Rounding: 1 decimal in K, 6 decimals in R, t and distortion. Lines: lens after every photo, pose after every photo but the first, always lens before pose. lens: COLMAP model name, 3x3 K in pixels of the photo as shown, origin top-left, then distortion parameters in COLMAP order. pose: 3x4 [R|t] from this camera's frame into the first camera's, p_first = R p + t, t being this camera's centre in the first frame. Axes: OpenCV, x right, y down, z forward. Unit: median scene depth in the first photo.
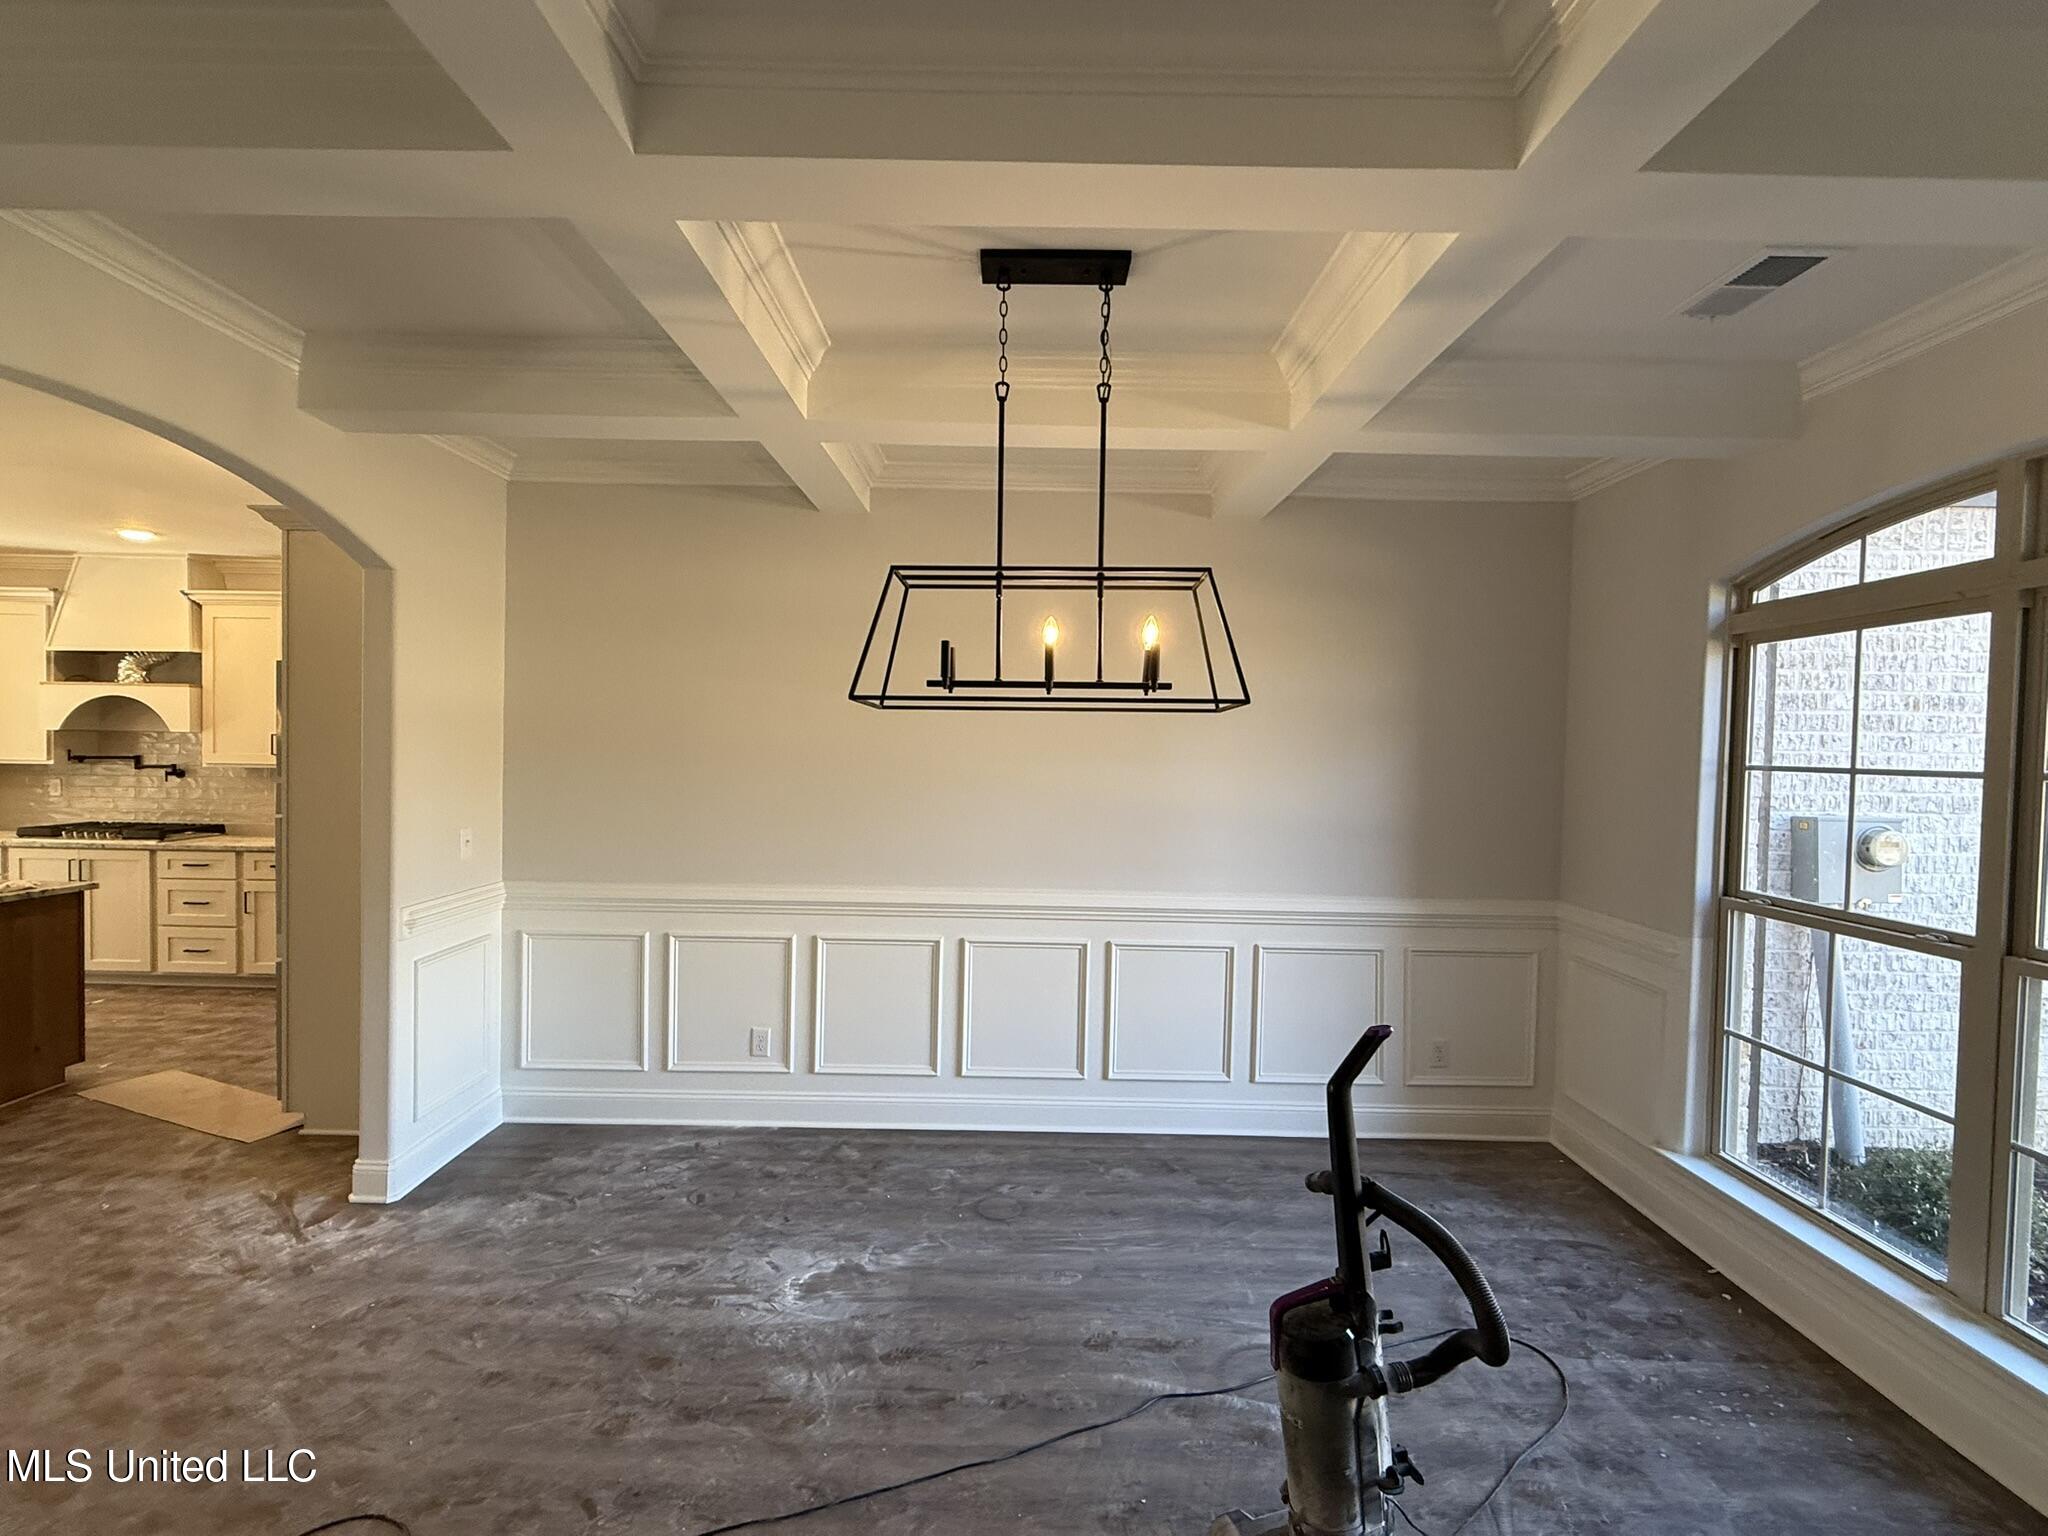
lens RADIAL K [[955.8, 0, 1017.7], [0, 955.8, 767.9], [0, 0, 1]] dist [0.000425, 0.000218]
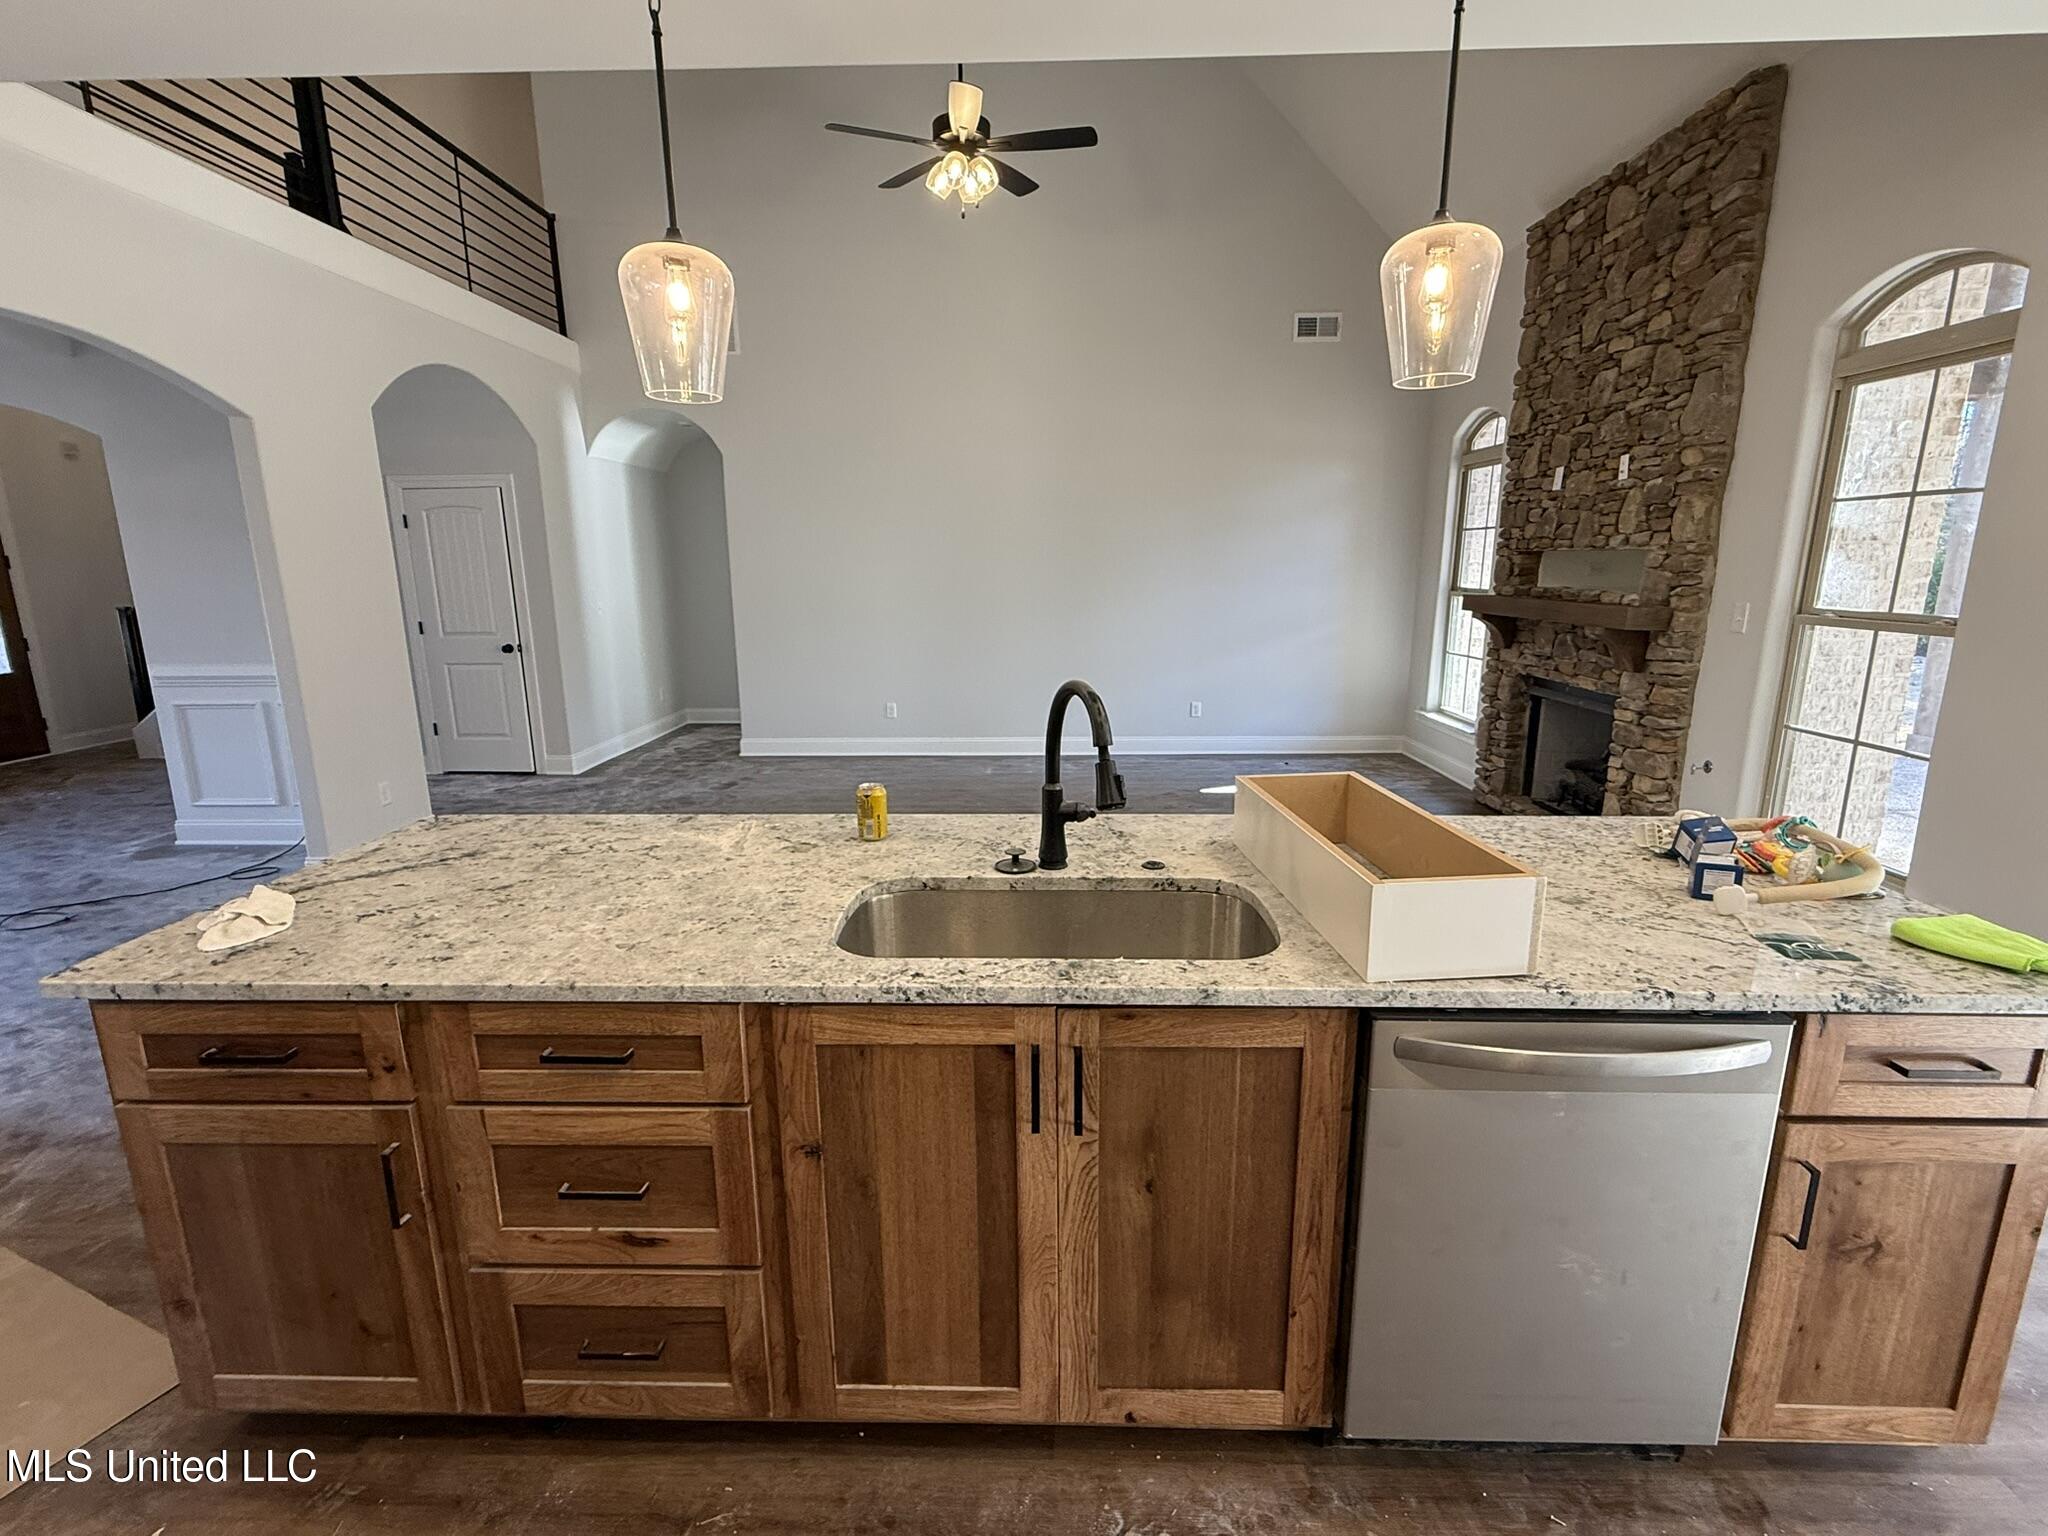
lens RADIAL K [[955.8, 0, 1017.7], [0, 955.8, 767.9], [0, 0, 1]] dist [0.000425, 0.000218]
pose [[-0.999647, -0.014493, 0.022260, -1.709043], [-0.008842, 0.971798, 0.235649, -0.044838], [-0.025048, 0.235369, -0.971583, 1.696749]]
